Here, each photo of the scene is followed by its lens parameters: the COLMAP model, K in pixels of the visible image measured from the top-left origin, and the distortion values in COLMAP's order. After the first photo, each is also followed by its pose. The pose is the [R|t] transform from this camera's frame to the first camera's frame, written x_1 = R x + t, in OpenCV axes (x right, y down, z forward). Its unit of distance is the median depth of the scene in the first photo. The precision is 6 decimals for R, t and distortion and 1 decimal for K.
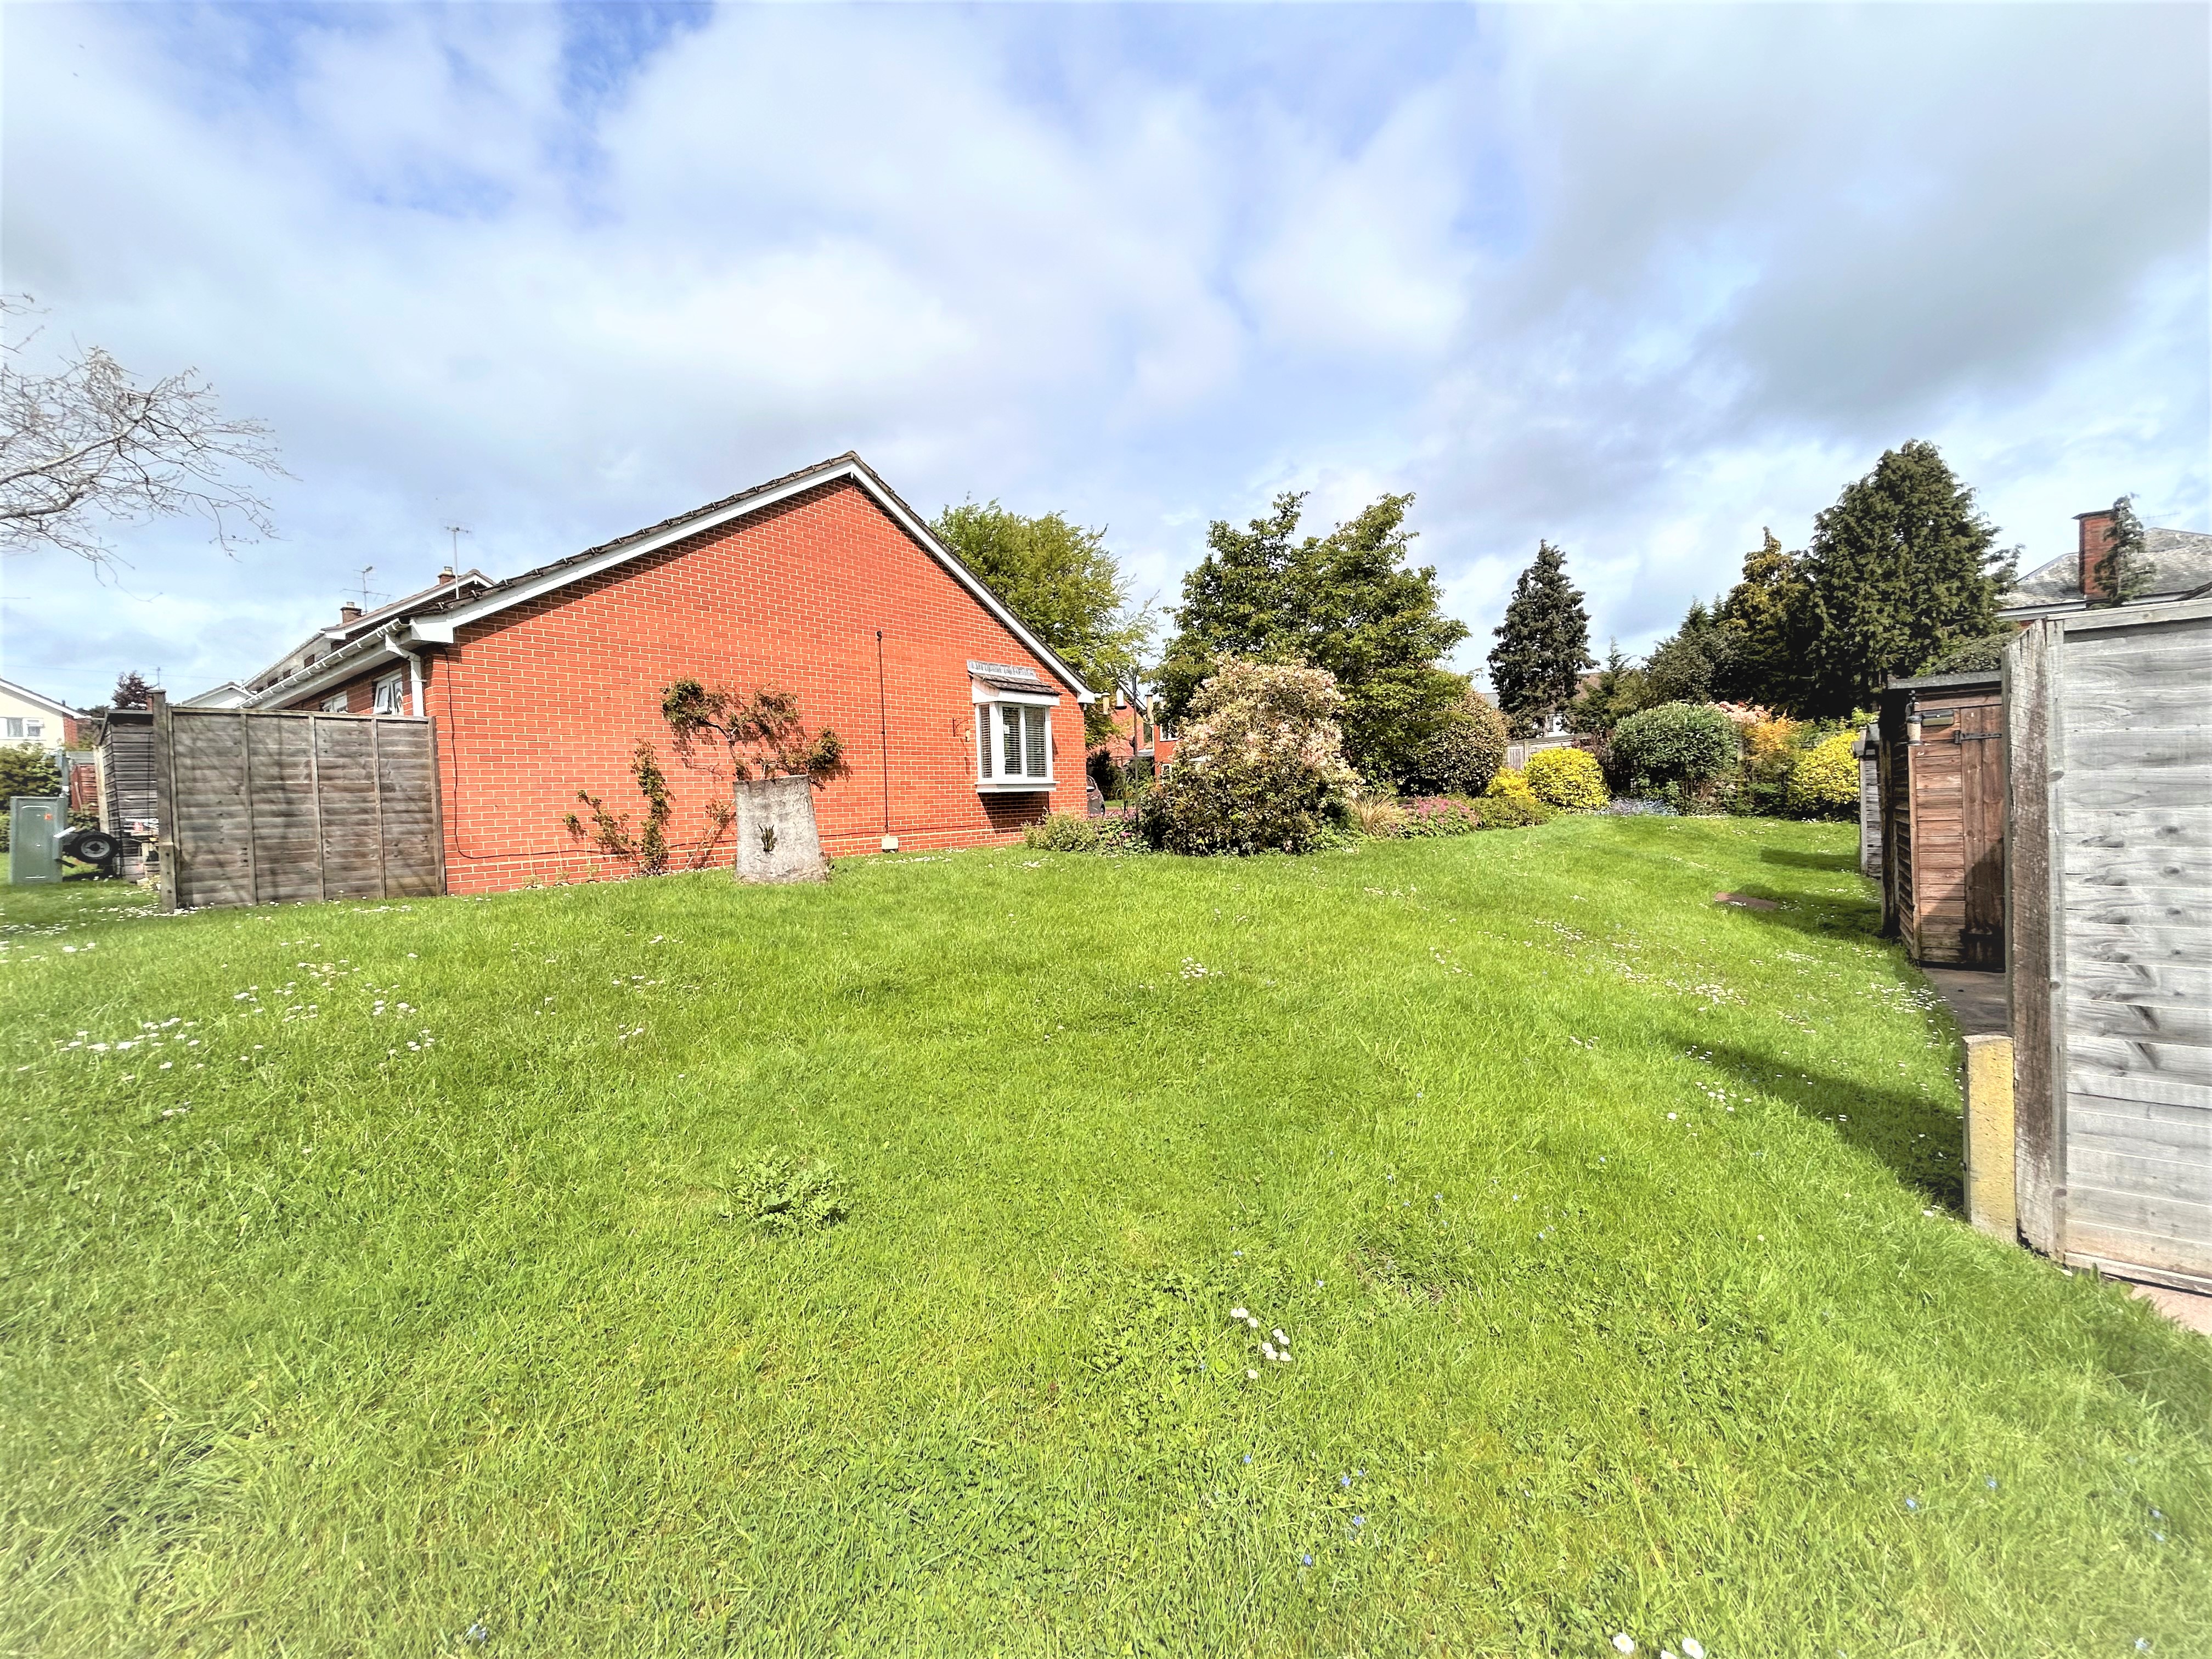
lens RADIAL K [[896.1, 0, 1109.1], [0, 896.1, 825.3], [0, 0, 1]] dist [0.000838, -0.000098]
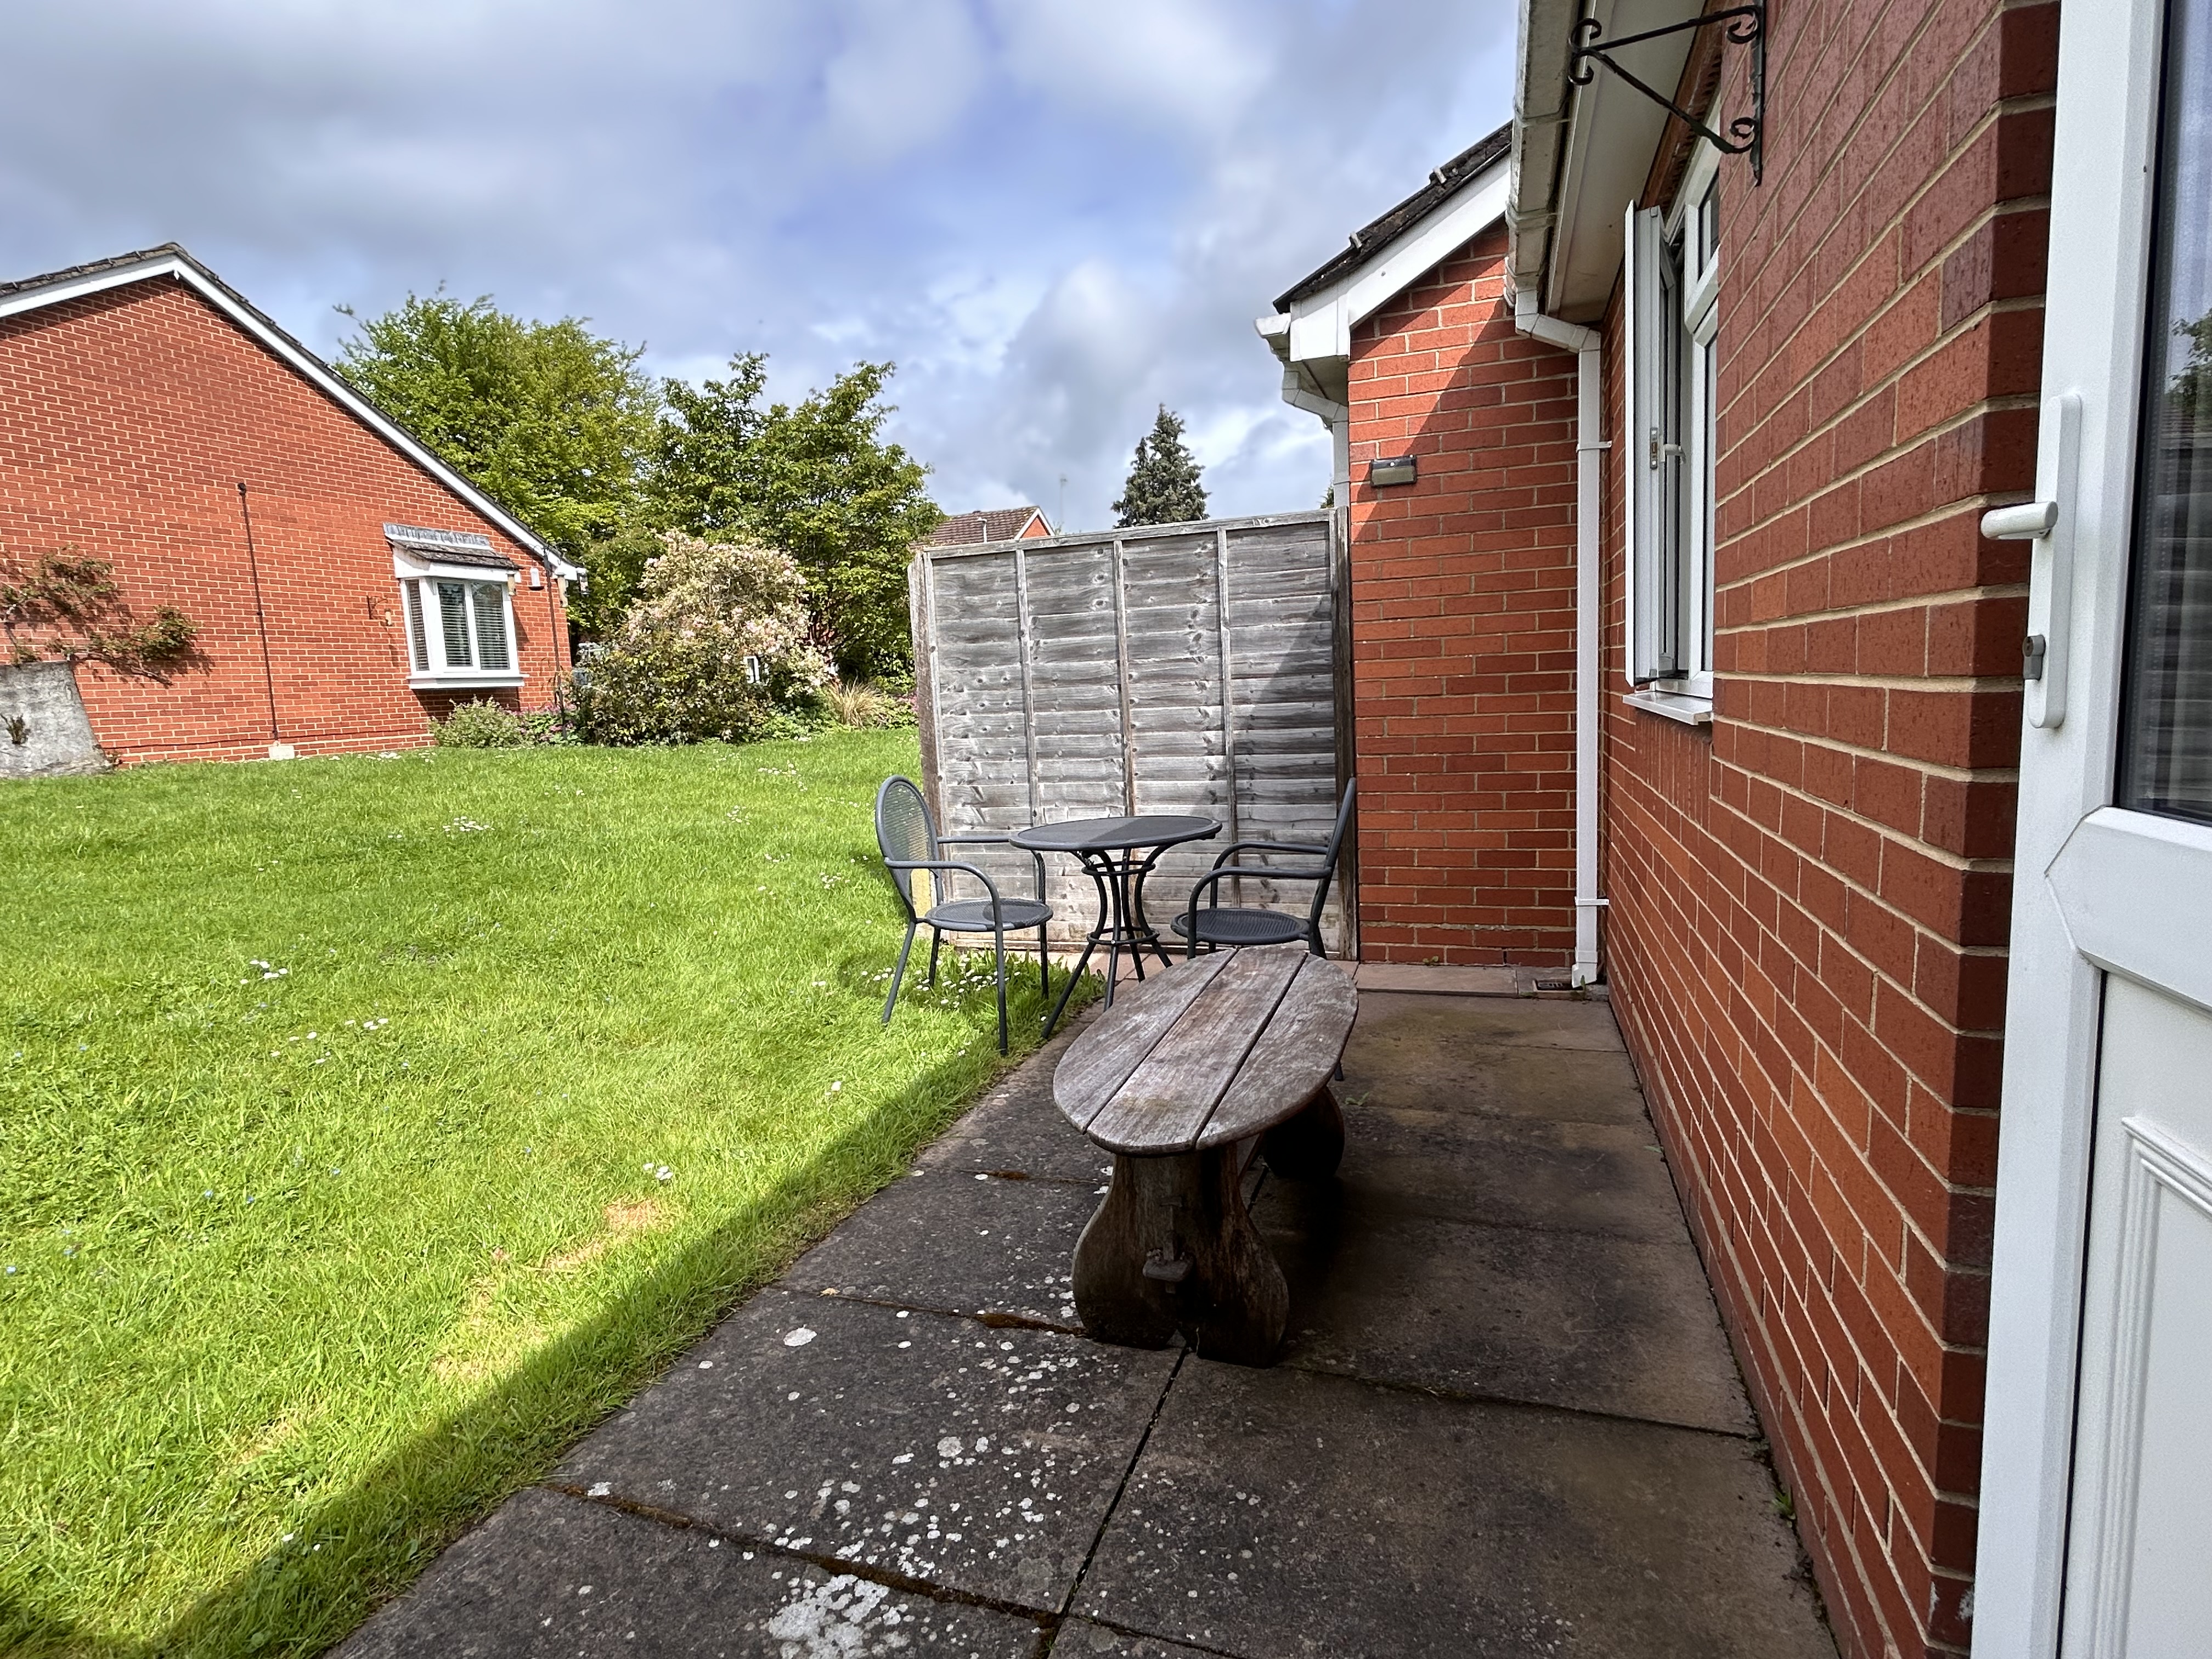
lens RADIAL K [[1108.2, 0, 1106.0], [0, 1108.2, 829.5], [0, 0, 1]] dist [-0.016442, 0.009140]
pose [[0.942489, -0.053203, 0.329976, 0.137905], [0.024691, 0.995635, 0.090006, 0.020102], [-0.333324, -0.076683, 0.939689, -0.205356]]
